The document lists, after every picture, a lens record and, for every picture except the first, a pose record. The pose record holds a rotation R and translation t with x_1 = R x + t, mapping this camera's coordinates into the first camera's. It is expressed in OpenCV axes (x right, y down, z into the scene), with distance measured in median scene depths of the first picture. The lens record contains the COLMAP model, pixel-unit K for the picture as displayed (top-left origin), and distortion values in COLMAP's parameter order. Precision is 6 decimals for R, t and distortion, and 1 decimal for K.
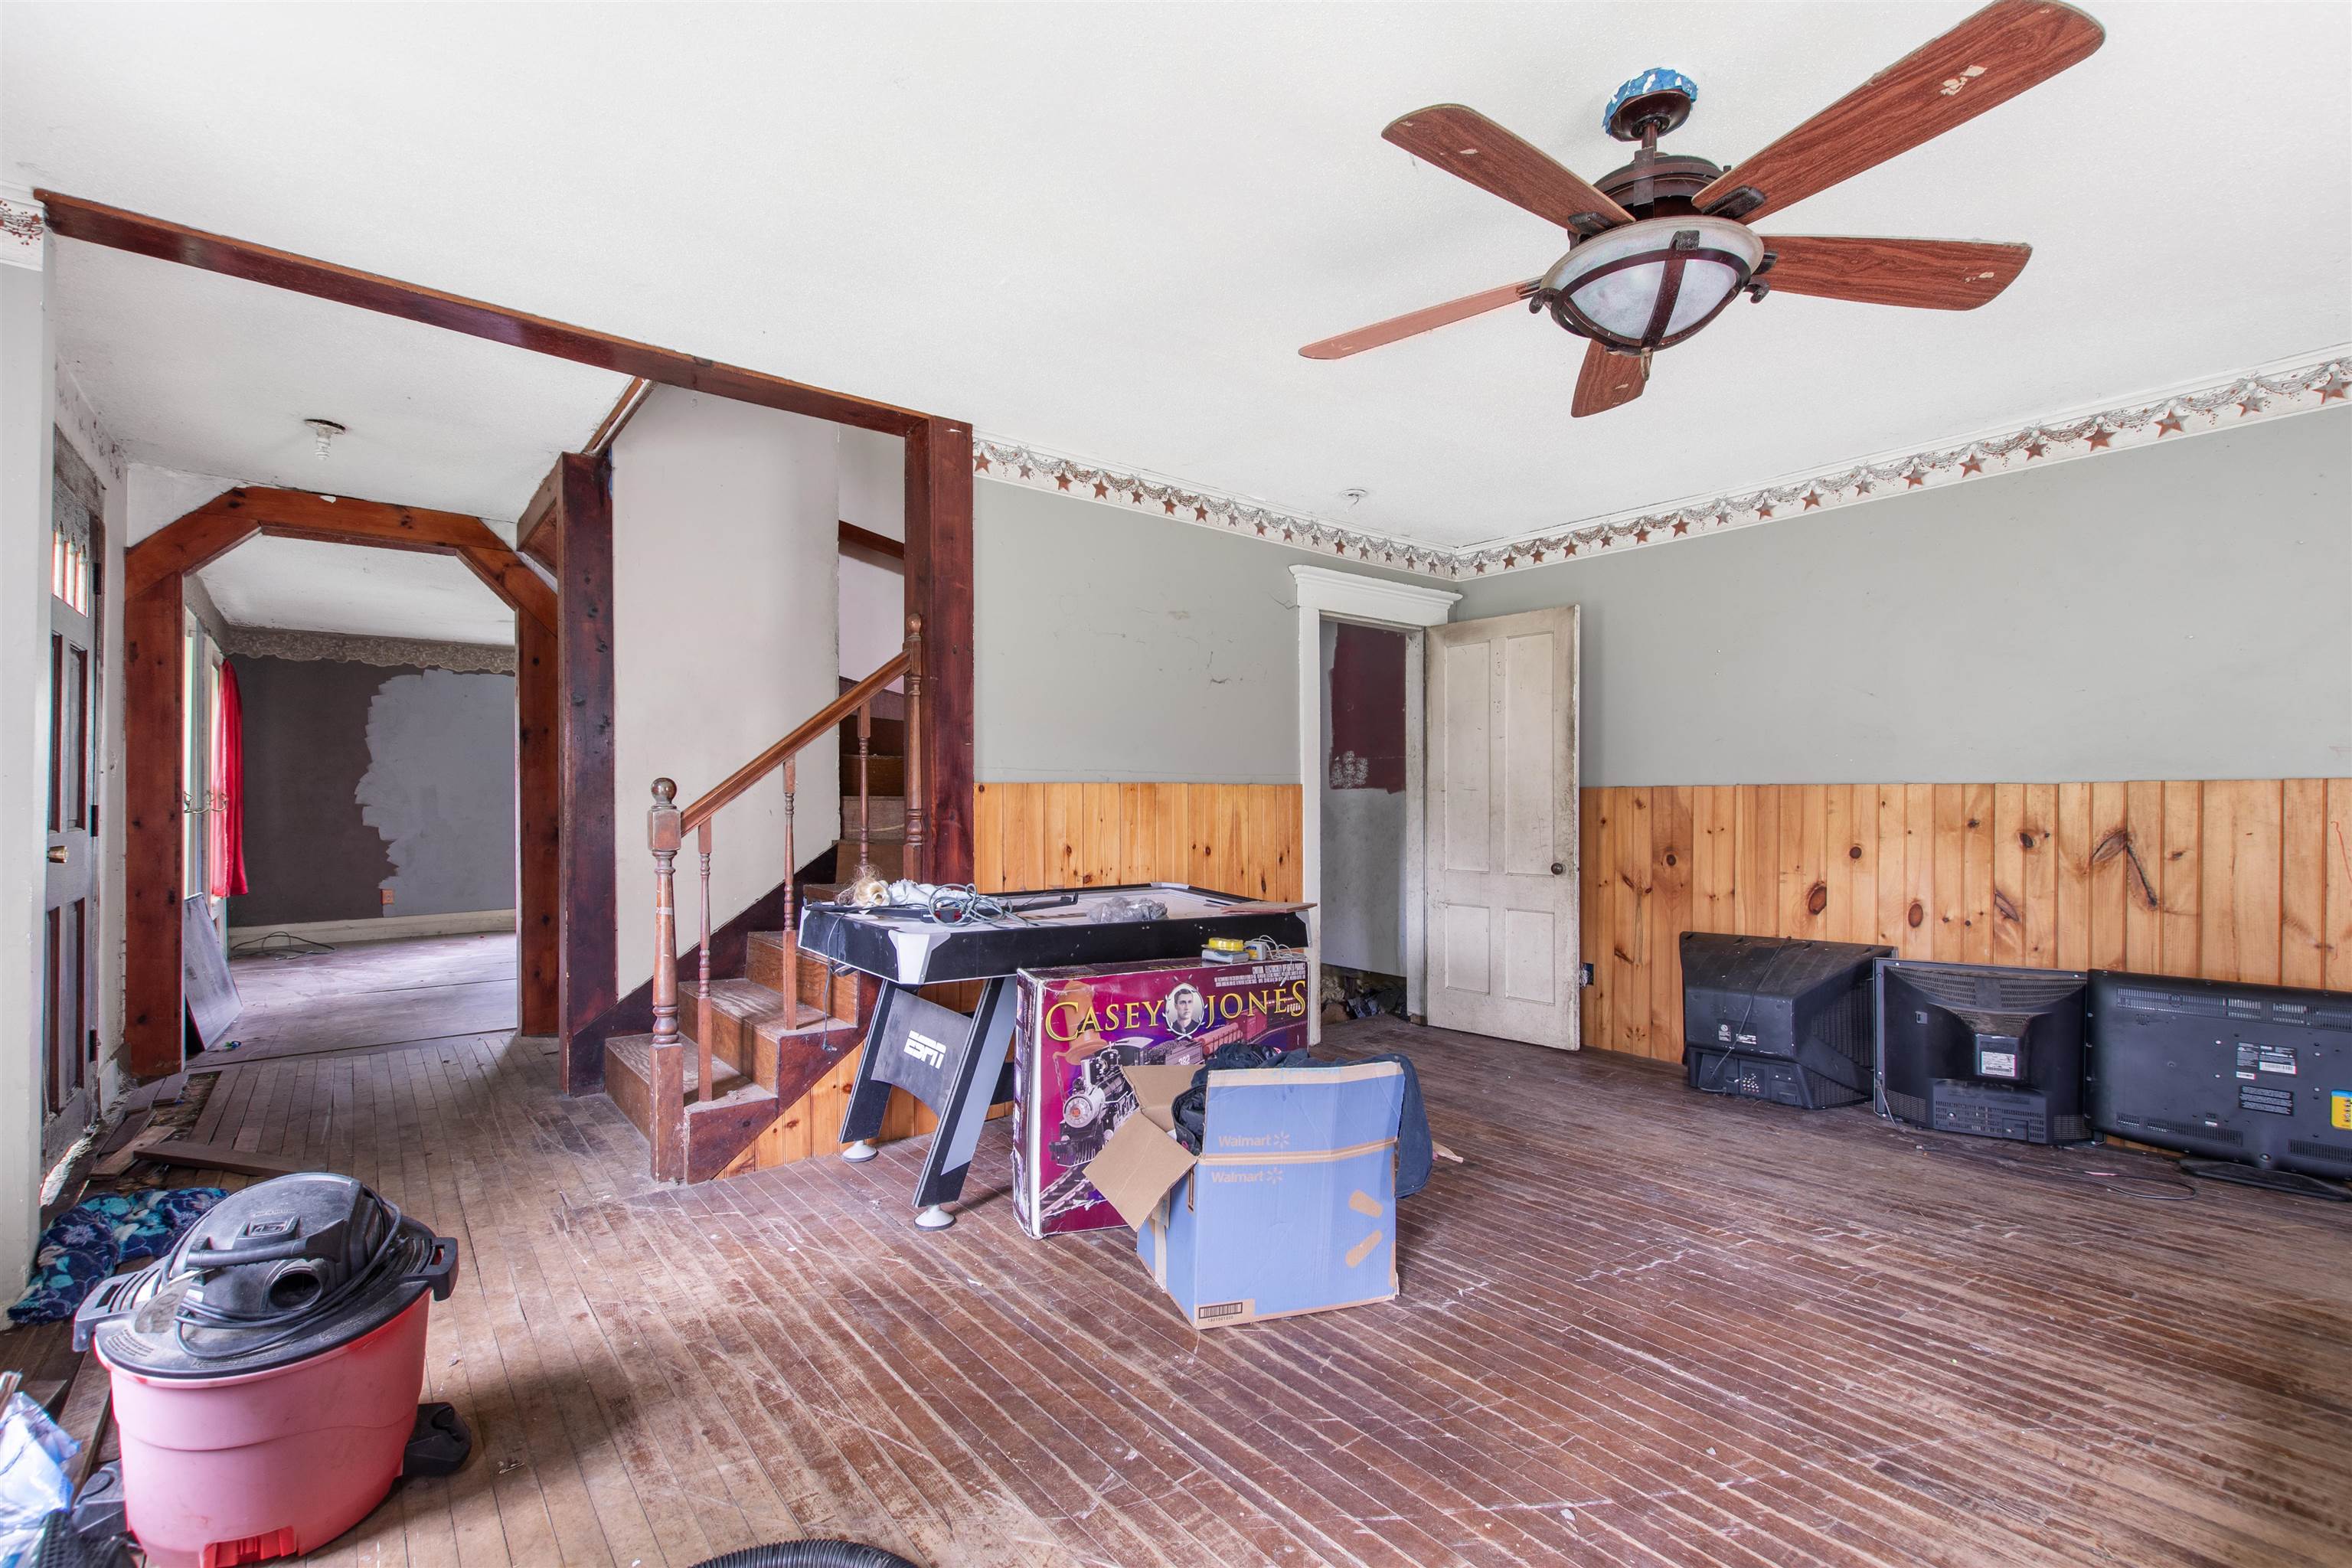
lens RADIAL K [[1037.9, 0, 1170.9], [0, 1037.9, 792.5], [0, 0, 1]] dist [0.001407, 0.000195]
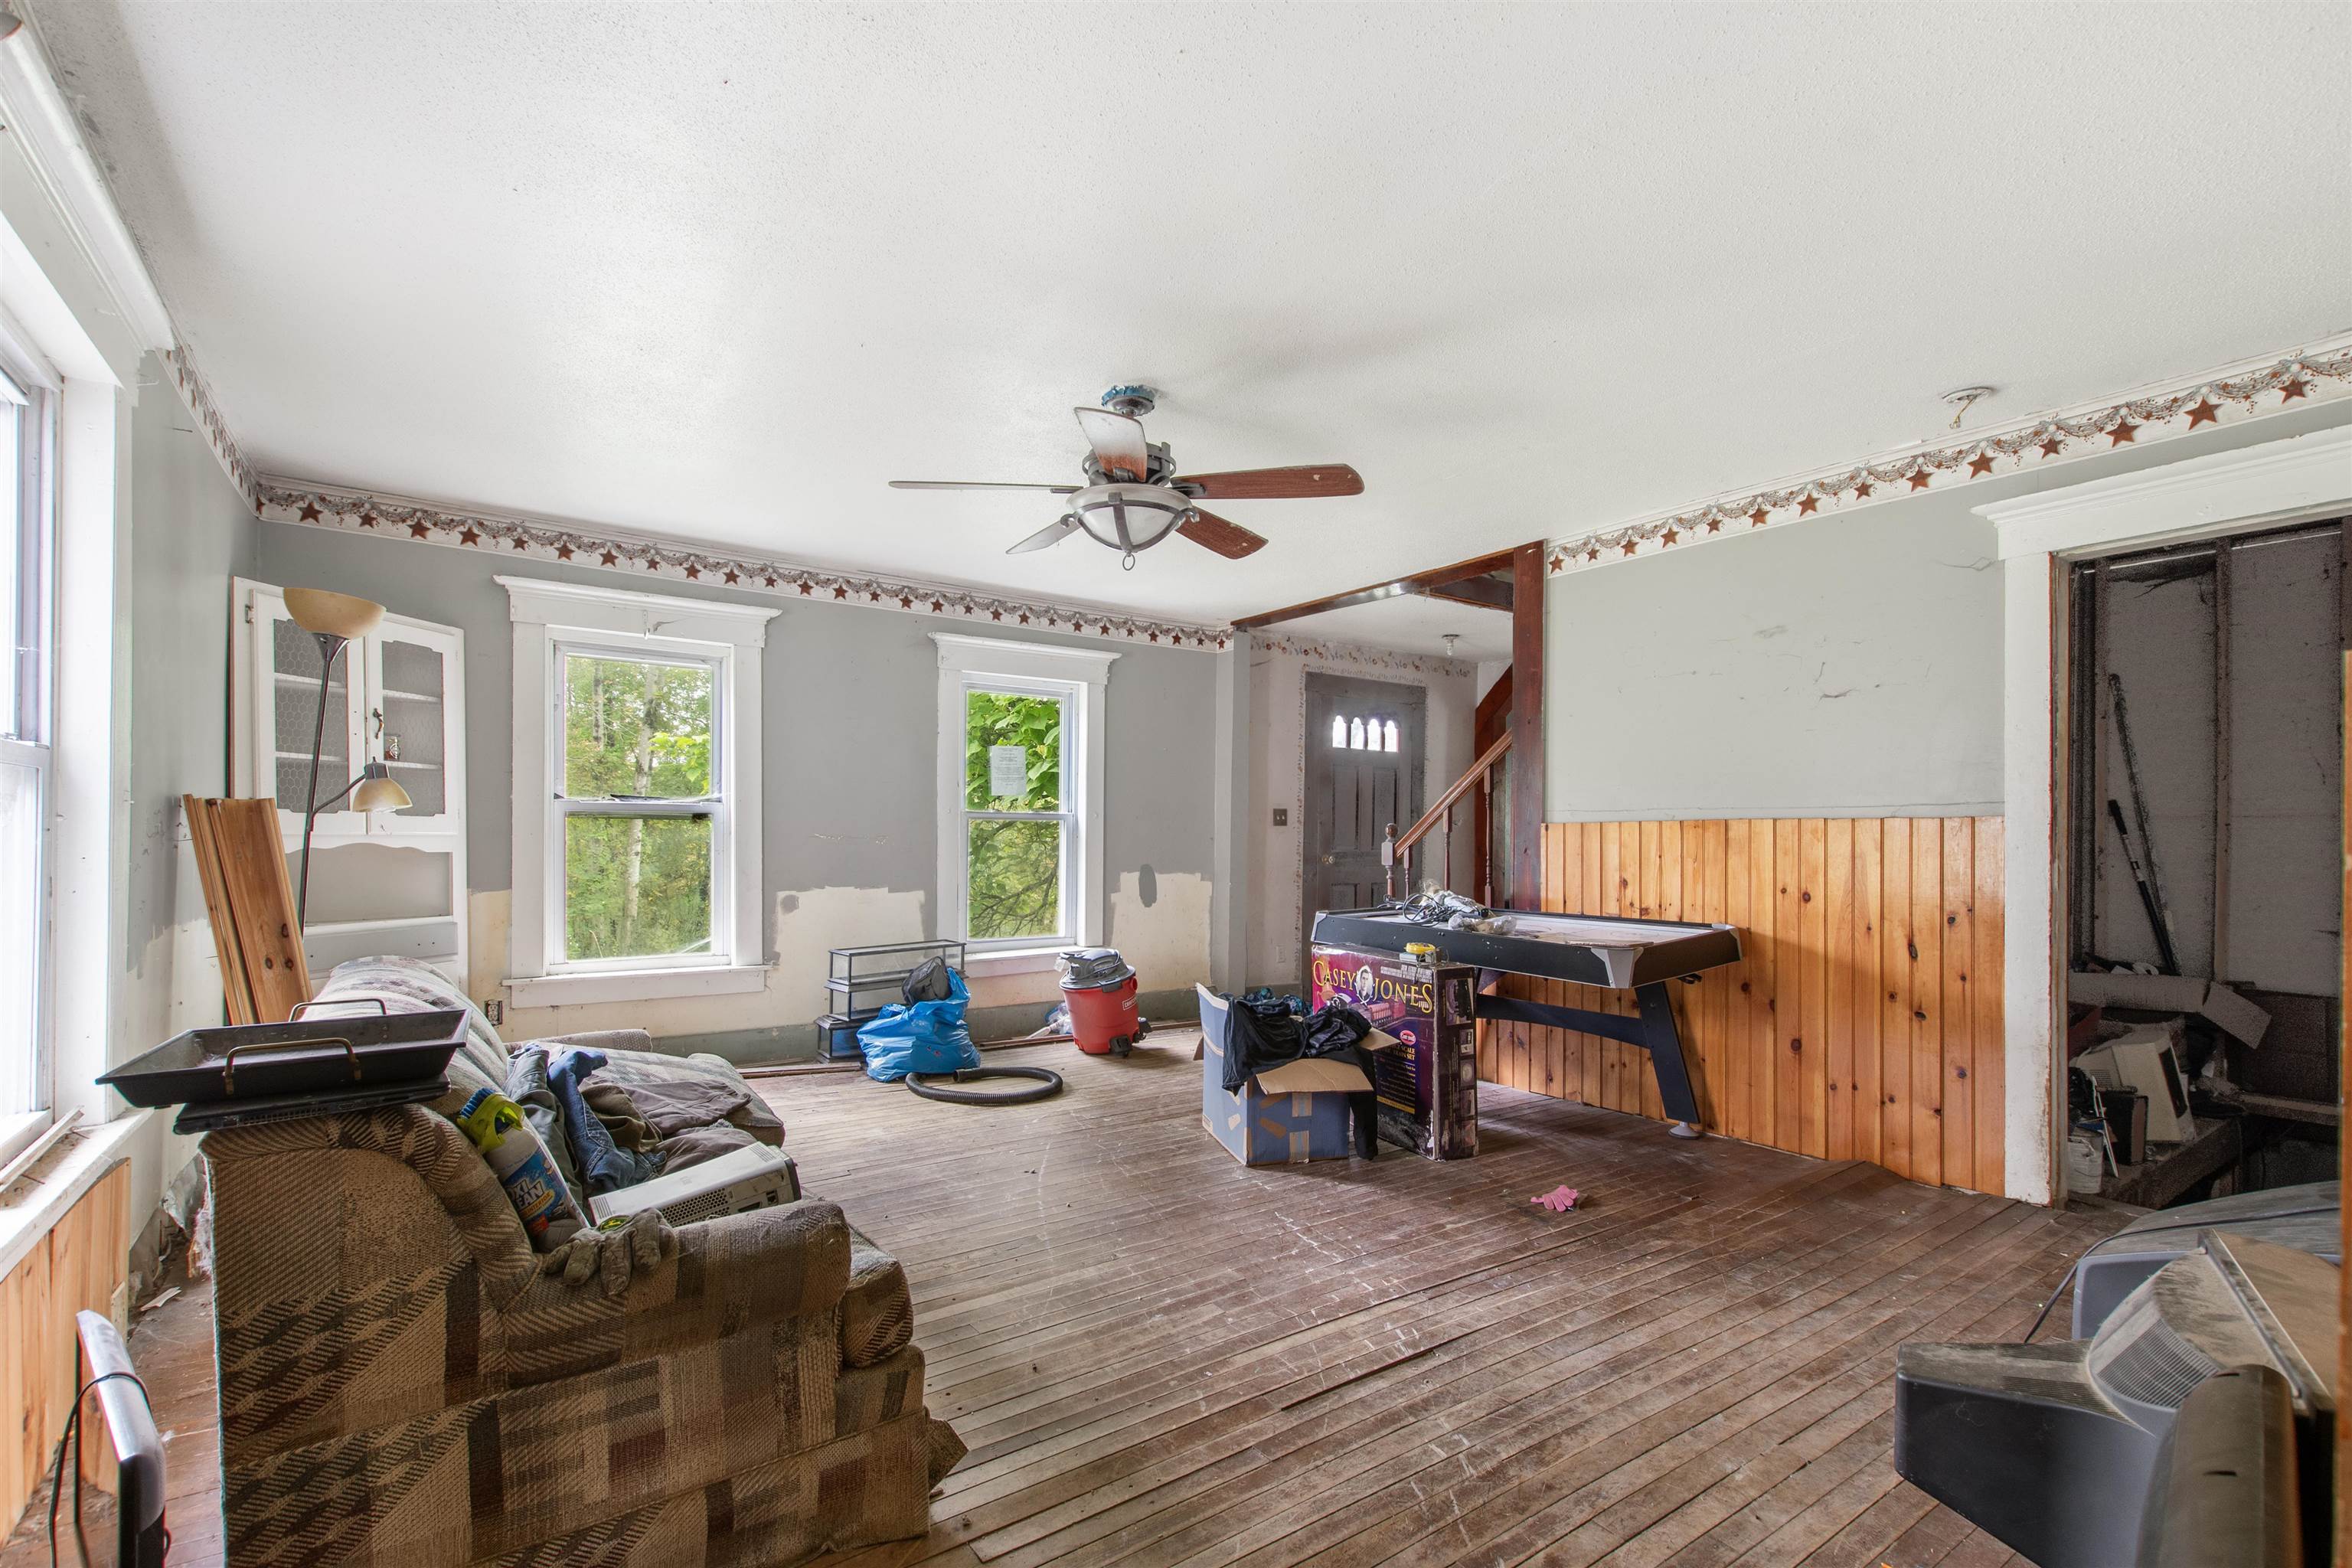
lens RADIAL K [[1050.3, 0, 1168.0], [0, 1050.3, 831.8], [0, 0, 1]] dist [0.001855, -0.000365]
pose [[-0.065101, -0.008354, -0.997844, 1.400015], [0.000909, 0.999964, -0.008431, 0.013774], [0.997878, -0.001456, -0.065091, 0.792219]]
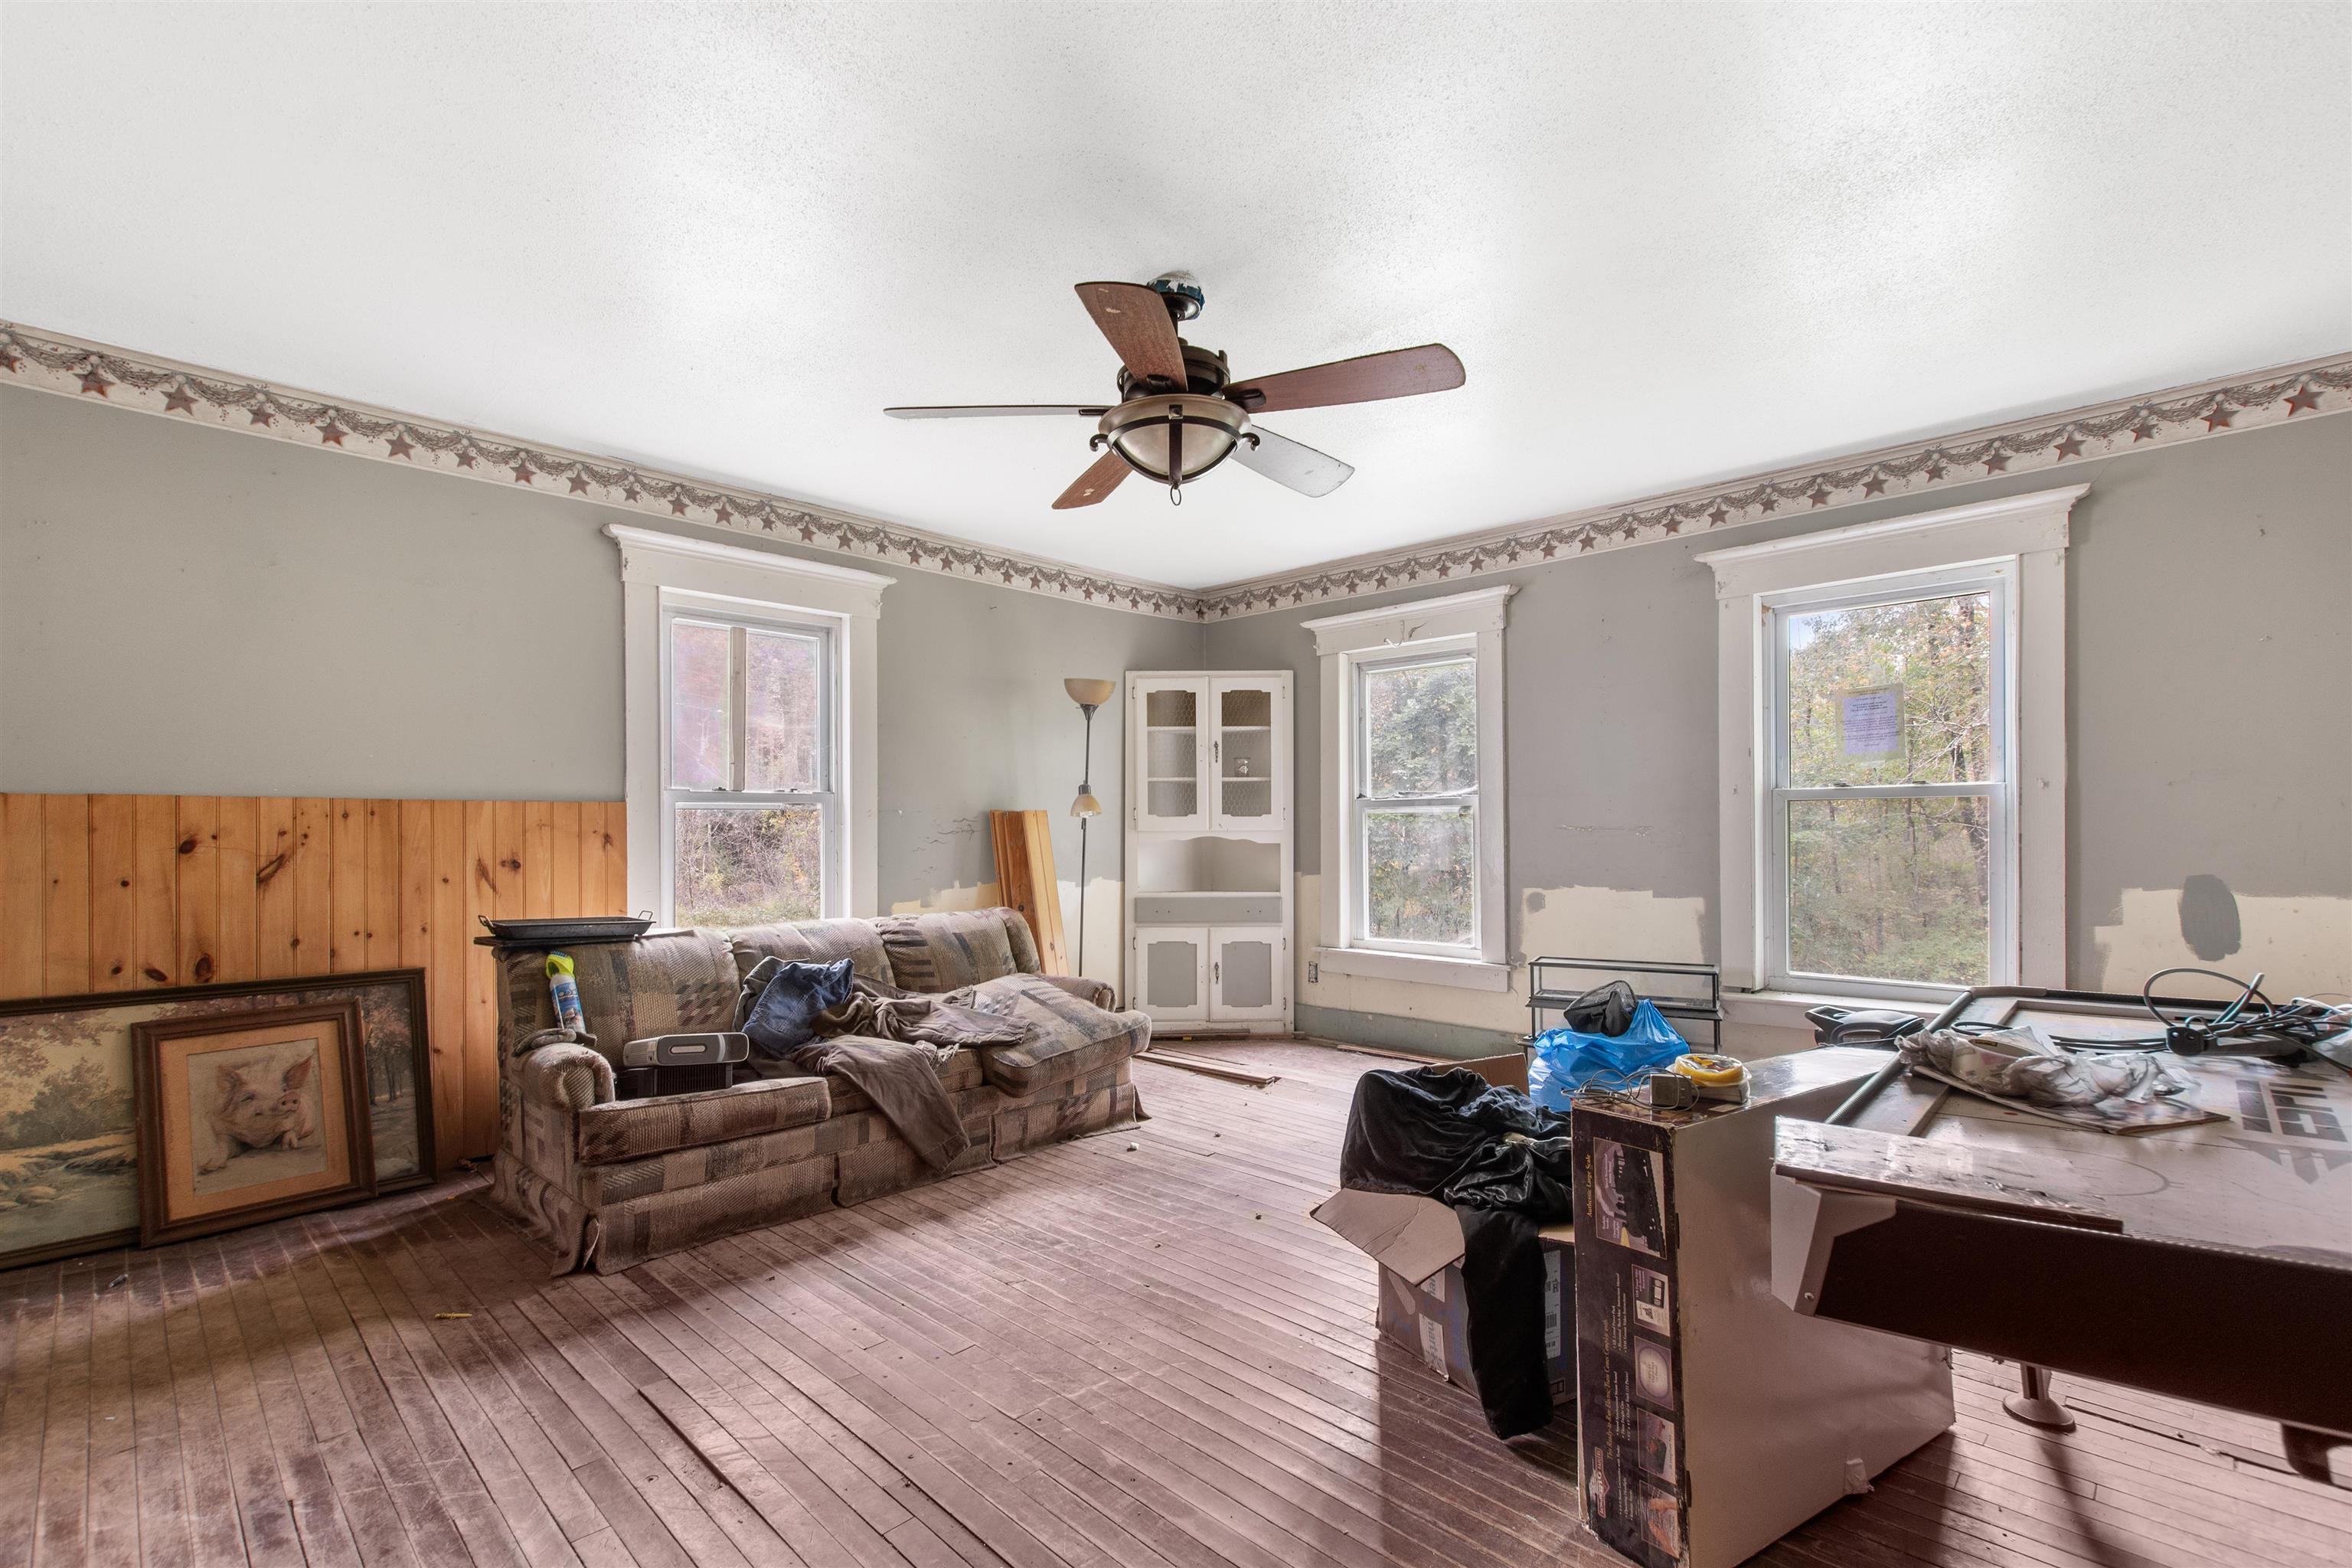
lens RADIAL K [[1050.3, 0, 1168.0], [0, 1050.3, 831.8], [0, 0, 1]] dist [0.001855, -0.000365]
pose [[-0.993222, 0.004417, -0.116149, 0.424447], [0.005211, 0.999965, -0.006533, 0.018731], [0.116116, -0.007094, -0.993210, 1.572904]]
